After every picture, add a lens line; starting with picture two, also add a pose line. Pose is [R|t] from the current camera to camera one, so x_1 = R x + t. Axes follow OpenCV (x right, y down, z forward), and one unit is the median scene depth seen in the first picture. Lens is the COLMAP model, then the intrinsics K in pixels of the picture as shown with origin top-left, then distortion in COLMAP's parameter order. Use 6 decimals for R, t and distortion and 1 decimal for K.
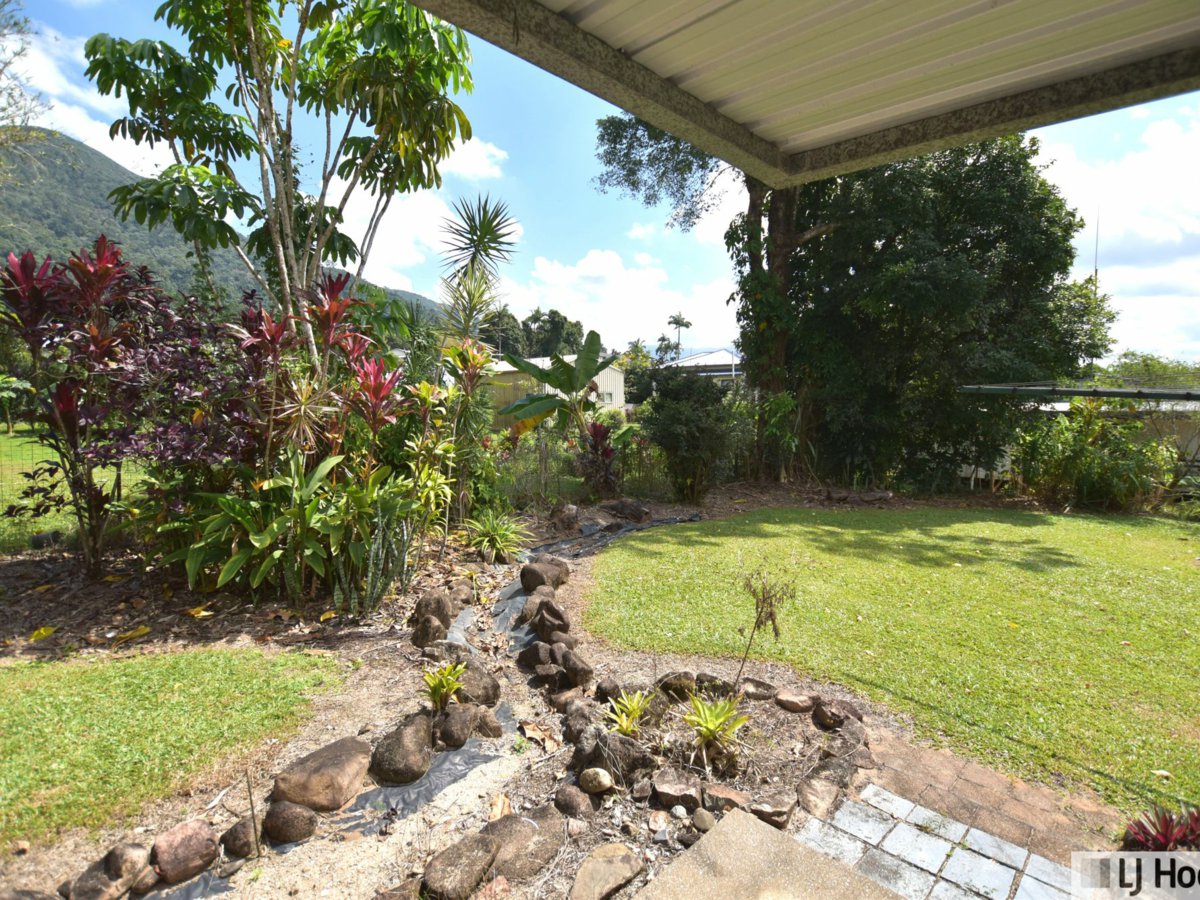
lens RADIAL K [[589.6, 0, 596.5], [0, 589.6, 453.5], [0, 0, 1]] dist [-0.031276, 0.001983]
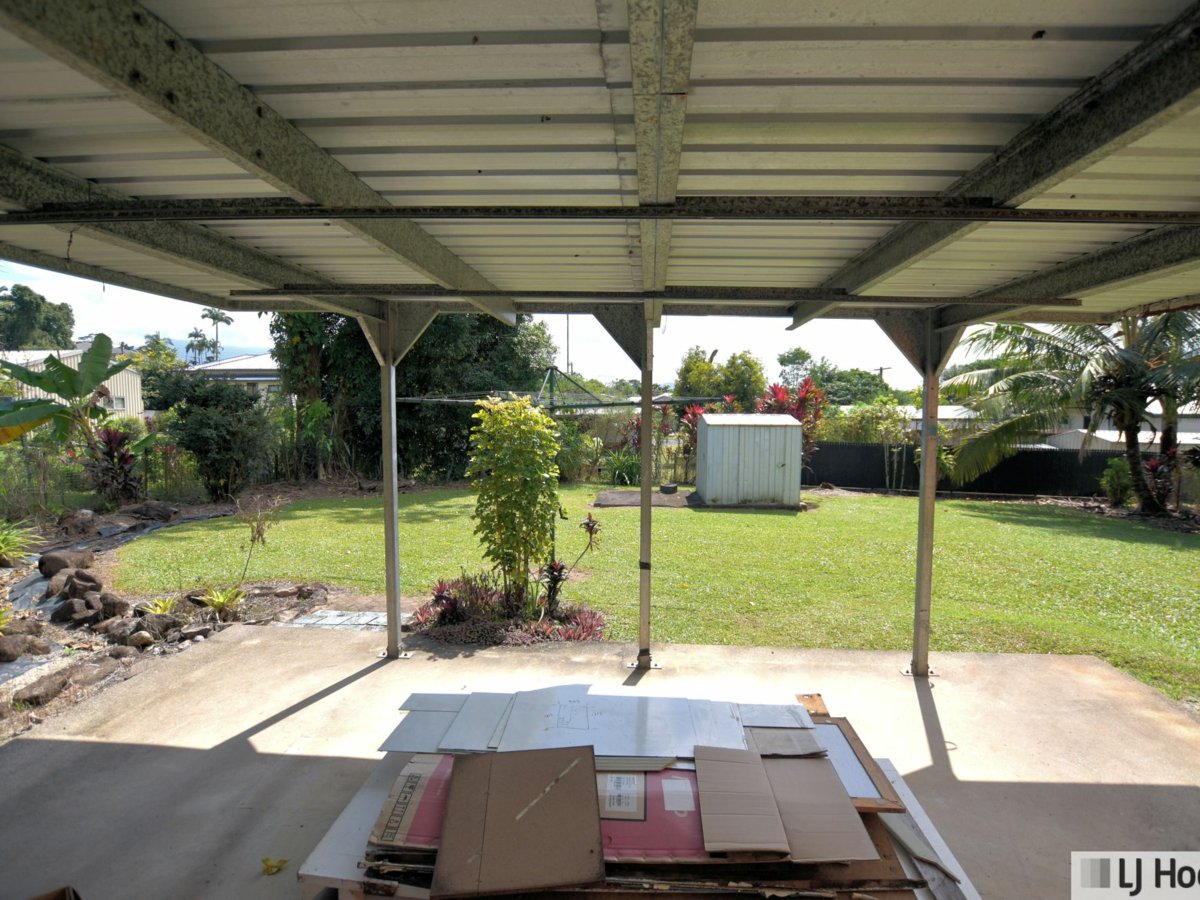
lens RADIAL K [[589.6, 0, 602.4], [0, 589.6, 448.6], [0, 0, 1]] dist [-0.031276, 0.001983]
pose [[0.753138, -0.039904, 0.656651, -0.013066], [0.053074, 0.998591, -0.000189, 0.021109], [-0.655718, 0.034994, 0.754195, -0.225129]]
